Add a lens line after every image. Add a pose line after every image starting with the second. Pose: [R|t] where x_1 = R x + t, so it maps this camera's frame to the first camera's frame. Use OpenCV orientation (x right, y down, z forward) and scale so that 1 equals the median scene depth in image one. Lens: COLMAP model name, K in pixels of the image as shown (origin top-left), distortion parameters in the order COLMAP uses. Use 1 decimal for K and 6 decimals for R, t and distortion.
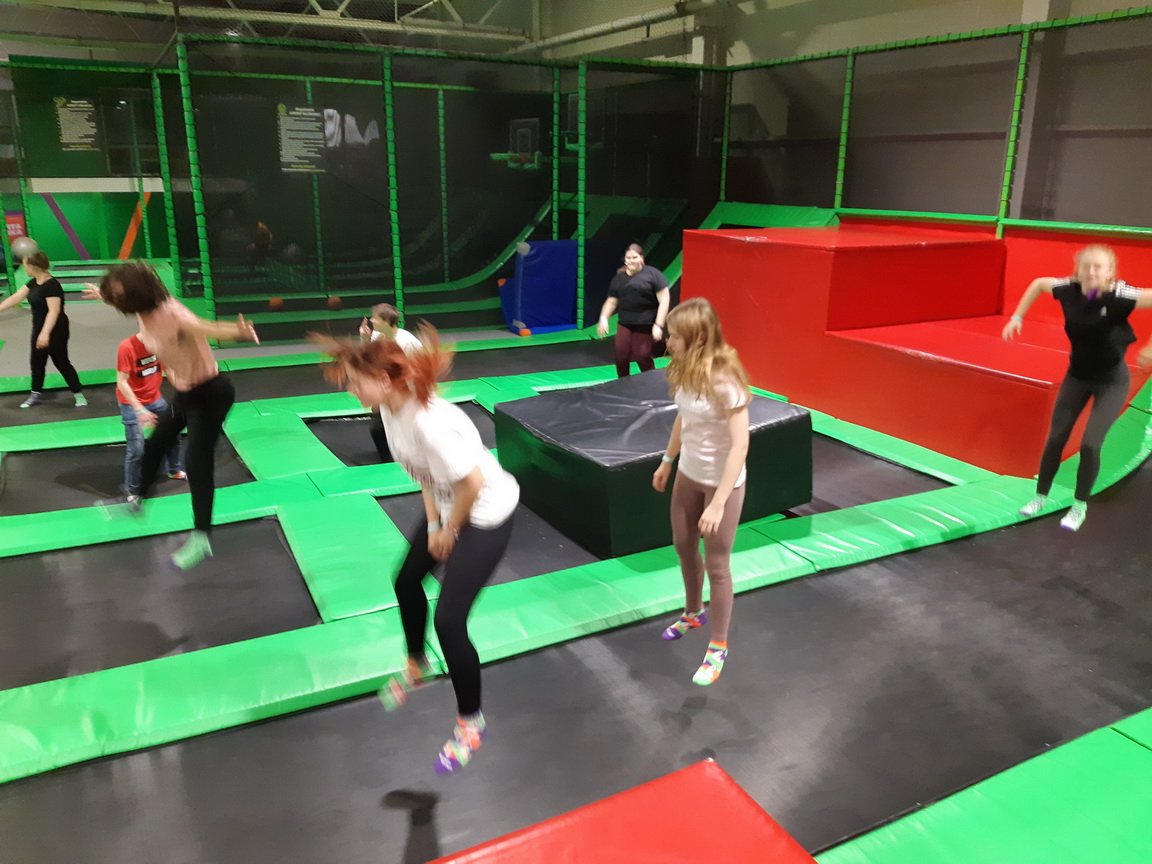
lens RADIAL K [[912.9, 0, 577.7], [0, 912.9, 438.7], [0, 0, 1]] dist [0.071042, -0.108988]
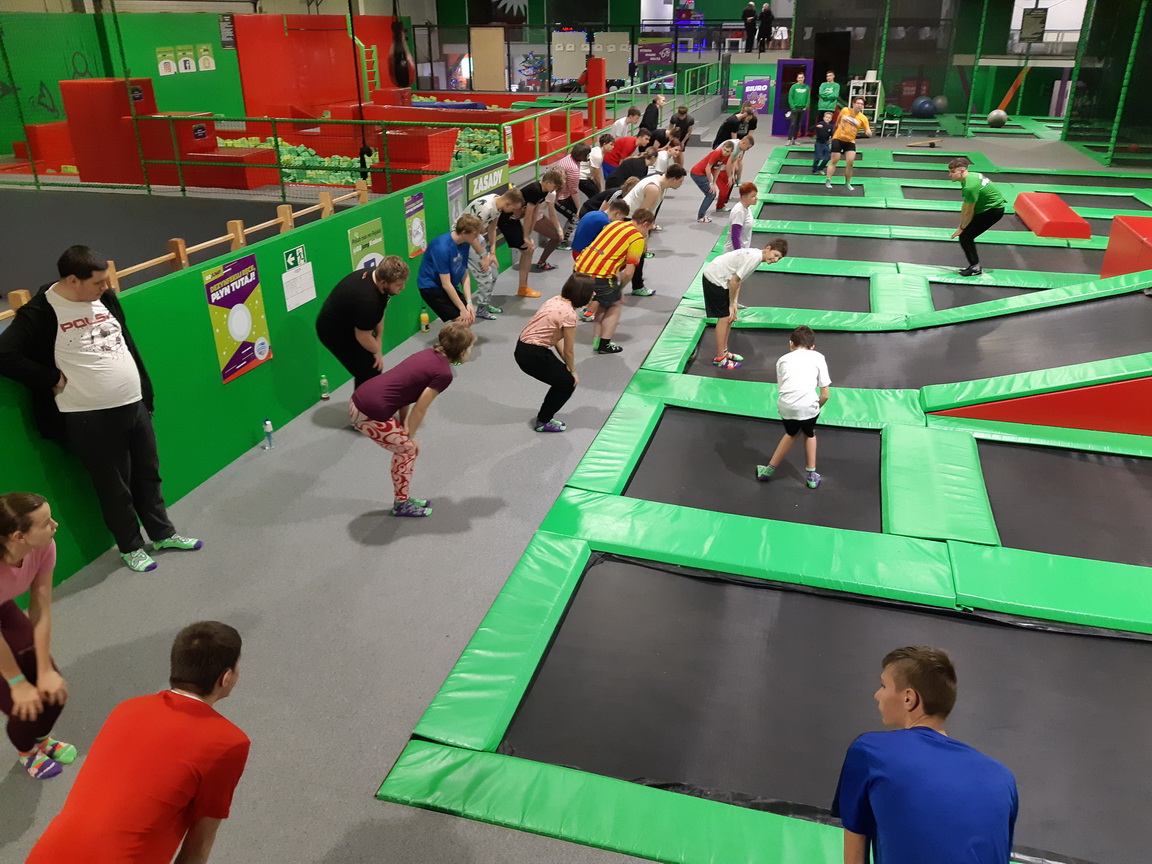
lens RADIAL K [[906.5, 0, 578.7], [0, 906.5, 435.7], [0, 0, 1]] dist [0.096949, -0.173787]
pose [[0.733139, 0.268109, -0.625000, 0.074441], [-0.185106, 0.962982, 0.195962, 0.207337], [0.654403, -0.027976, 0.755628, -0.841657]]
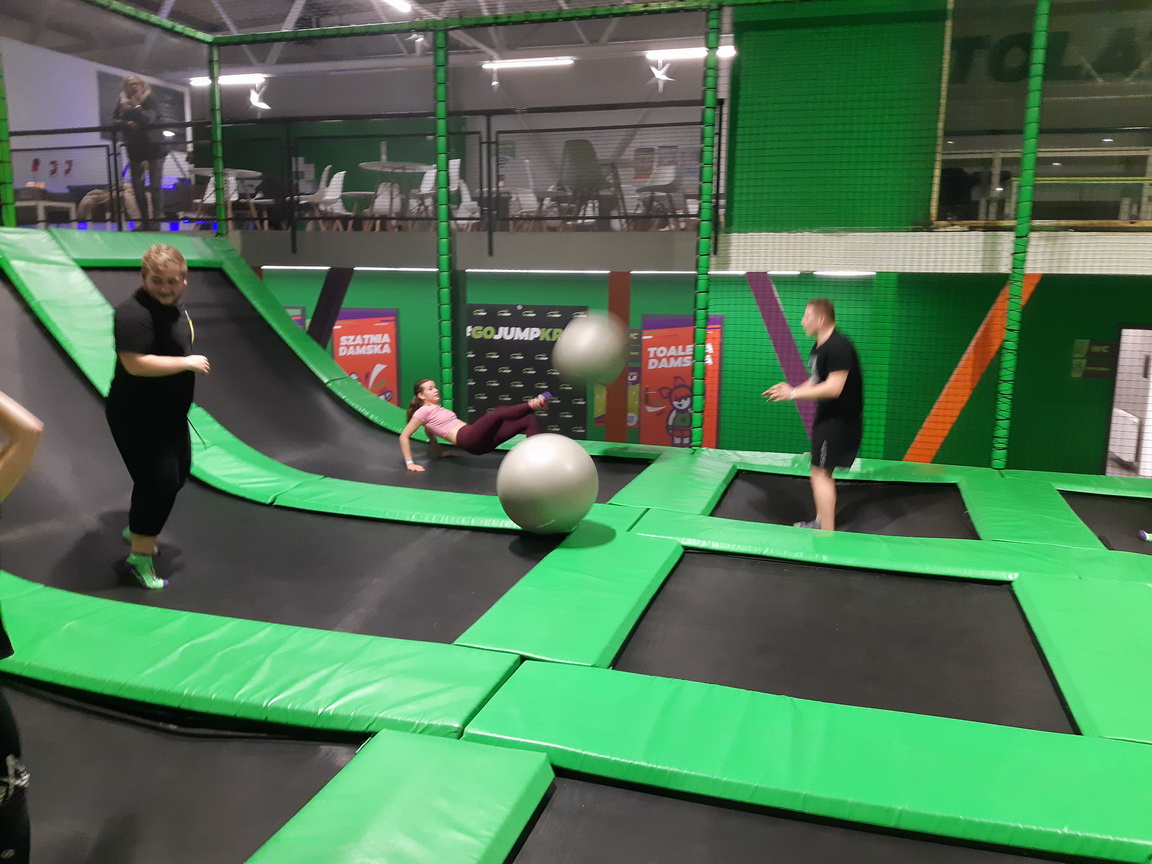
lens RADIAL K [[907.4, 0, 580.7], [0, 907.4, 429.5], [0, 0, 1]] dist [0.107238, -0.168006]
pose [[0.714678, 0.116422, -0.689697, -0.600832], [-0.205648, 0.977443, -0.048103, -0.283259], [0.668539, 0.176213, 0.722499, 1.148729]]
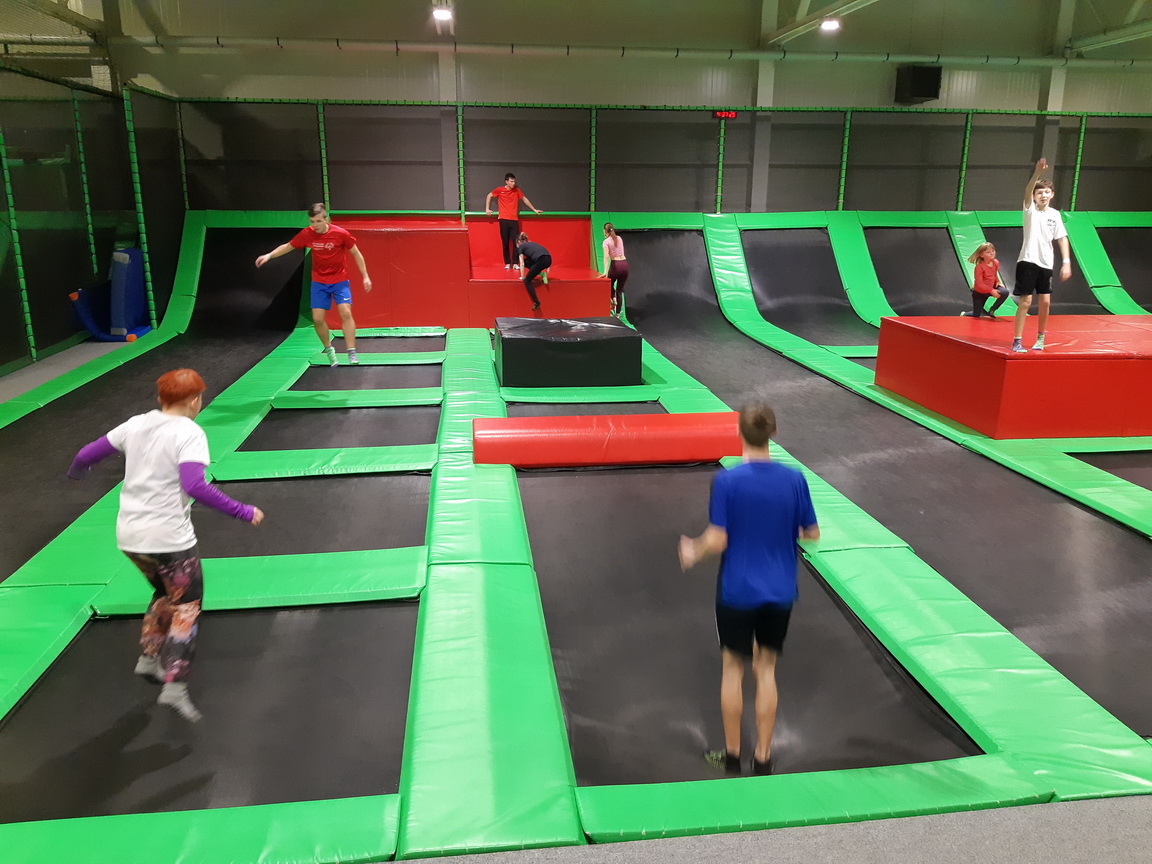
lens RADIAL K [[907.4, 0, 580.7], [0, 907.4, 429.5], [0, 0, 1]] dist [0.107238, -0.168006]
pose [[0.350440, -0.249584, 0.902718, -0.838074], [0.269594, 0.949927, 0.157978, -0.044146], [-0.896945, 0.188006, 0.400179, 0.136091]]
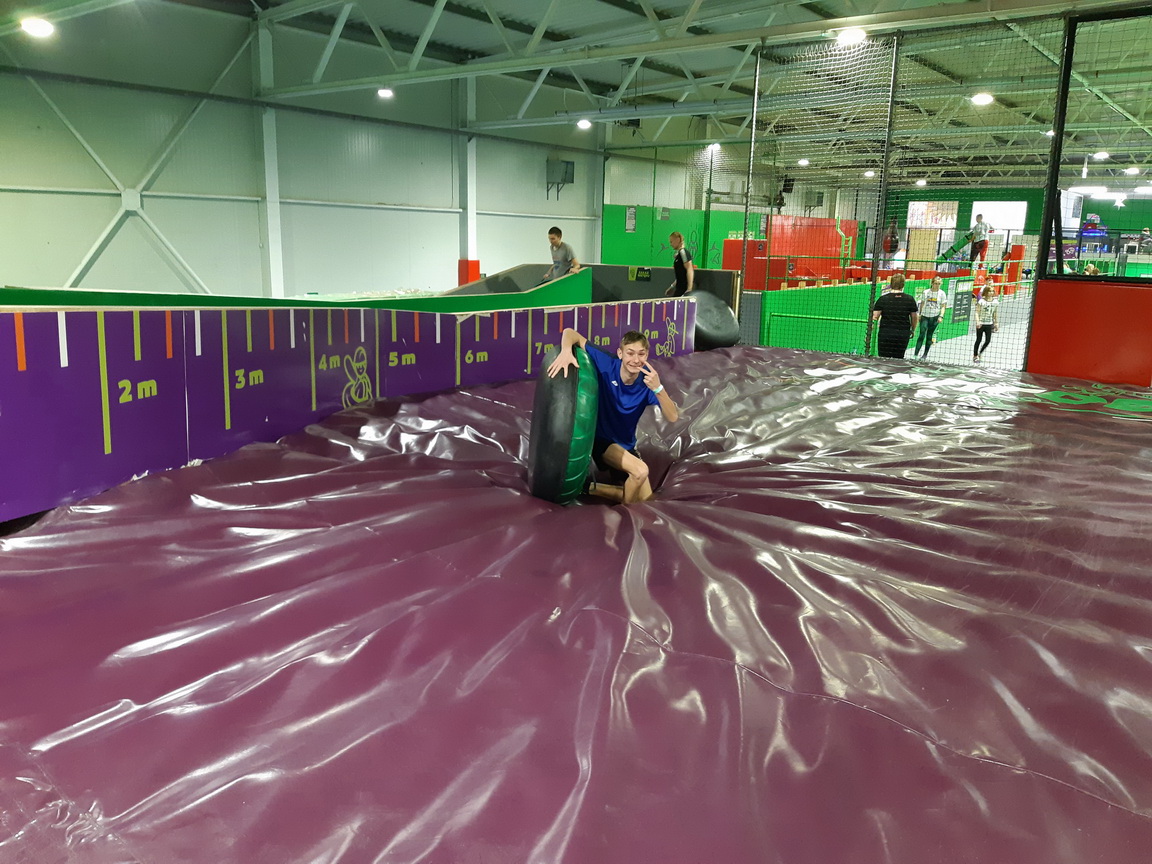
lens RADIAL K [[906.5, 0, 578.7], [0, 906.5, 435.7], [0, 0, 1]] dist [0.096949, -0.173787]
pose [[0.413948, 0.197391, -0.888642, 0.662140], [-0.283289, 0.955666, 0.080316, 0.488563], [0.865098, 0.218496, 0.451515, -1.550336]]
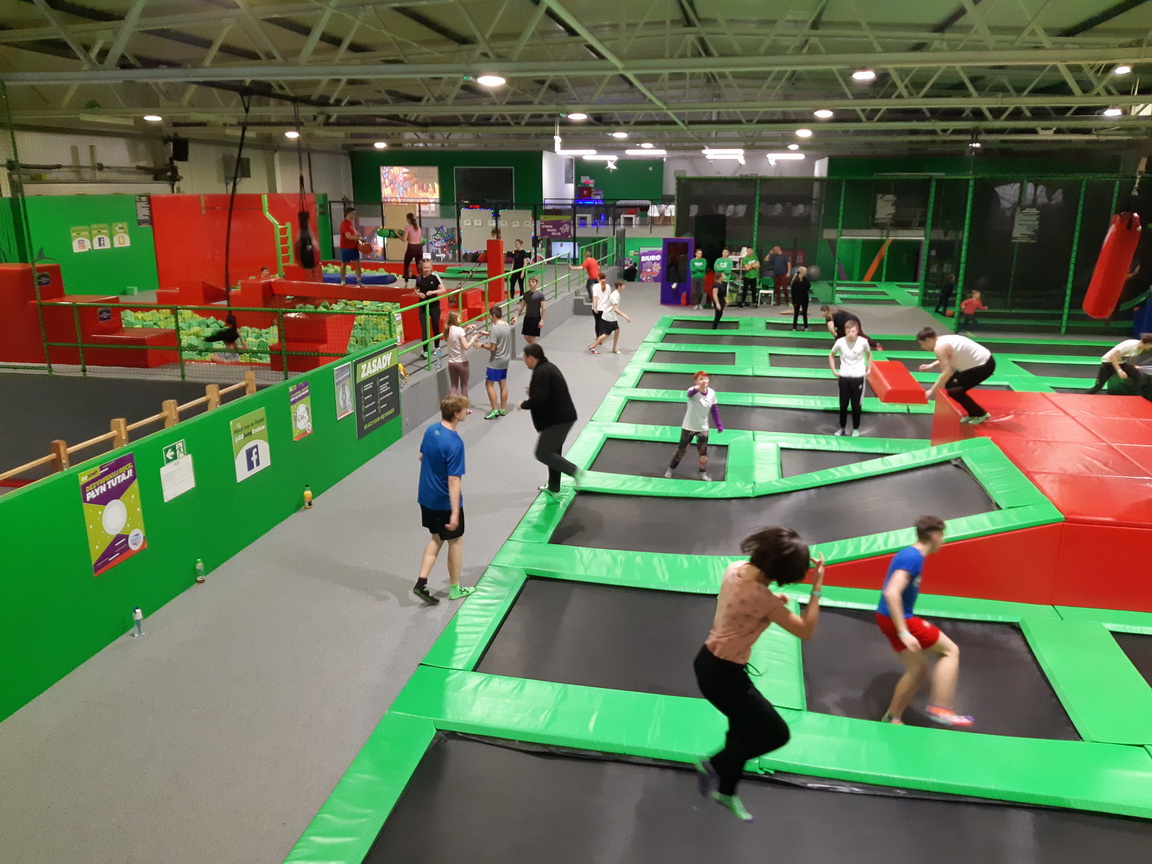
lens RADIAL K [[899.9, 0, 581.2], [0, 899.9, 430.0], [0, 0, 1]] dist [0.089708, -0.145261]
pose [[0.789678, 0.152600, -0.594241, 0.131773], [-0.172611, 0.984710, 0.023492, 0.170900], [0.588740, 0.084022, 0.803944, -0.854173]]
